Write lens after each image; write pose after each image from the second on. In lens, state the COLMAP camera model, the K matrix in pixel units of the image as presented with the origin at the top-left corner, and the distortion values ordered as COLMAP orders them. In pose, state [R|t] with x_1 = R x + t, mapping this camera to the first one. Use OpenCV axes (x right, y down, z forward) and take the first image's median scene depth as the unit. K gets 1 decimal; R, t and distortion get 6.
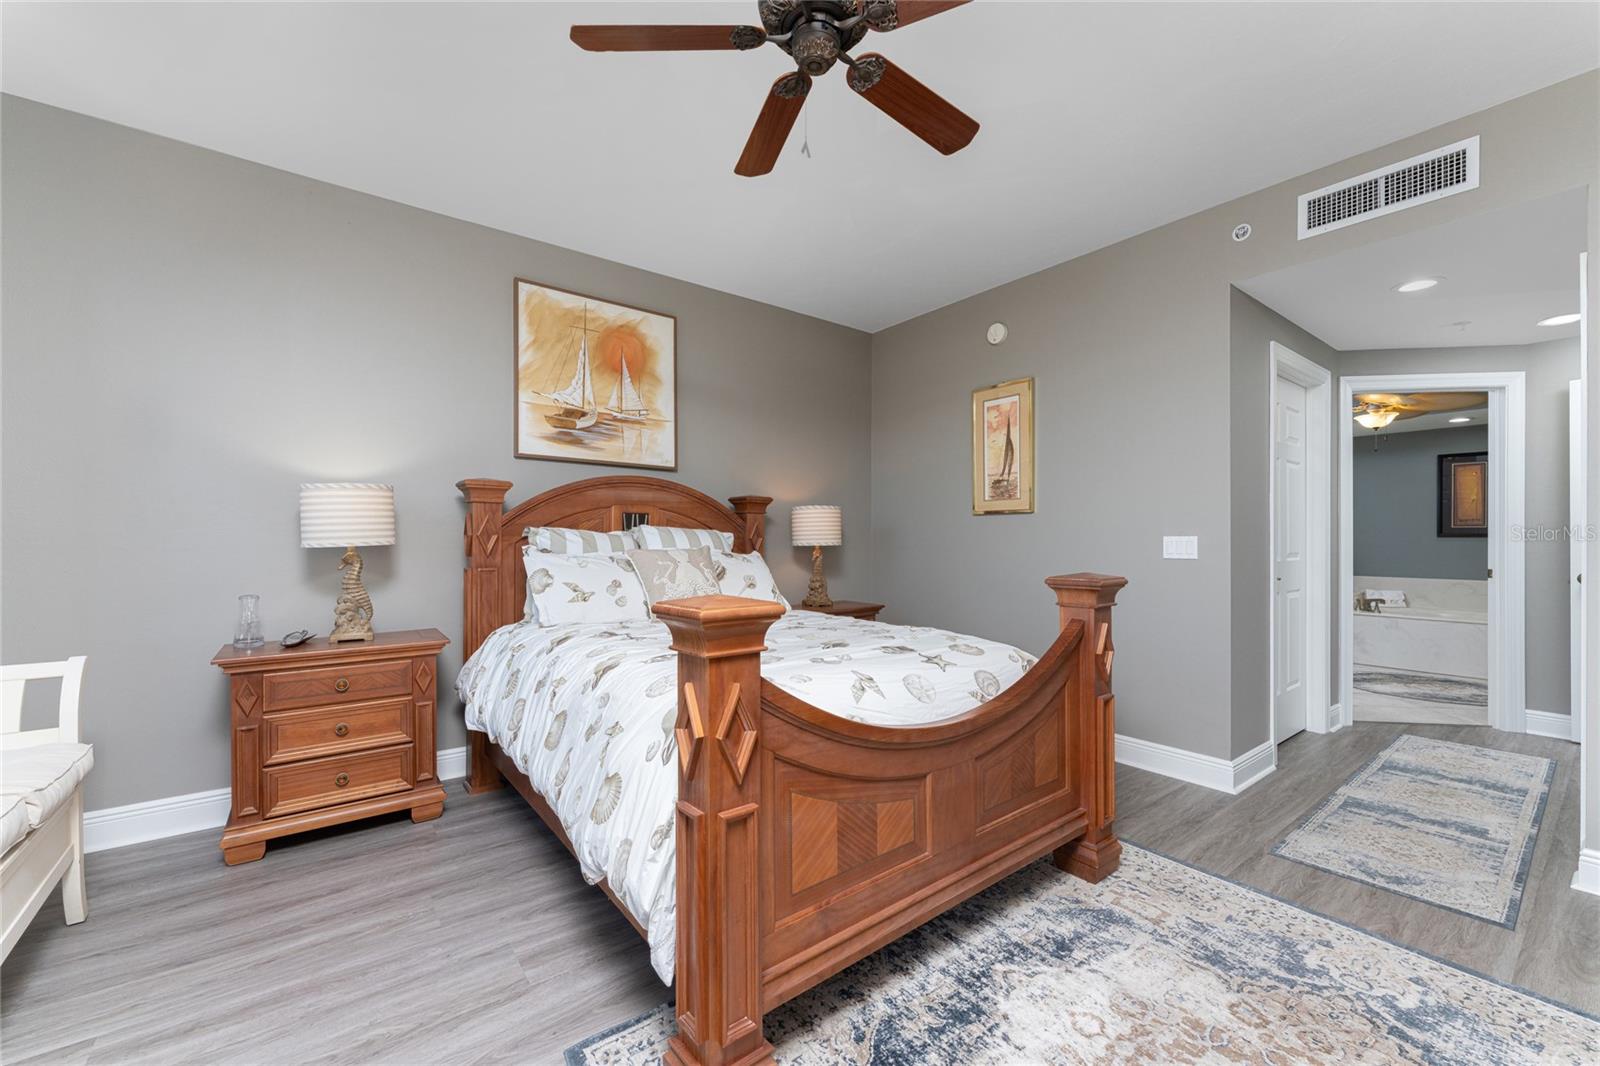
lens RADIAL K [[654.8, 0, 808.4], [0, 654.8, 537.8], [0, 0, 1]] dist [0.003721, -0.001192]
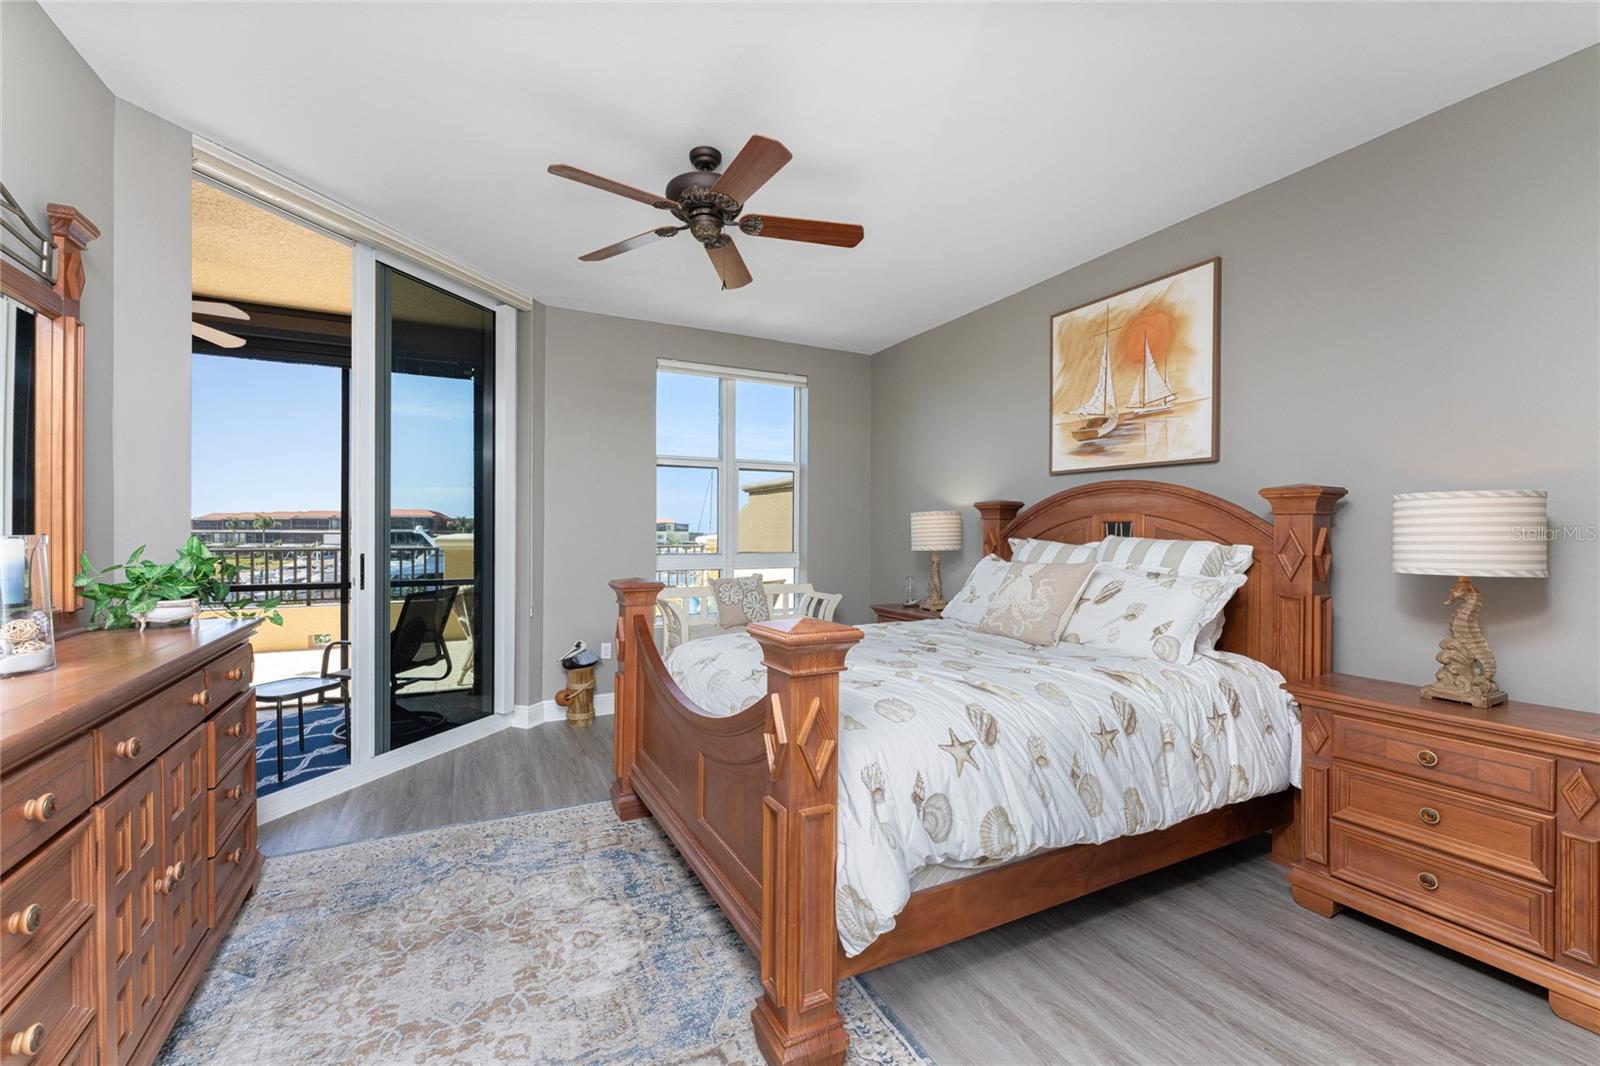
lens RADIAL K [[654.8, 0, 767.7], [0, 654.8, 532.7], [0, 0, 1]] dist [0.003721, -0.001192]
pose [[-0.233321, -0.000913, -0.972399, 0.722953], [-0.000290, 1.000000, -0.000870, -0.022393], [0.972400, 0.000080, -0.233321, 0.750606]]
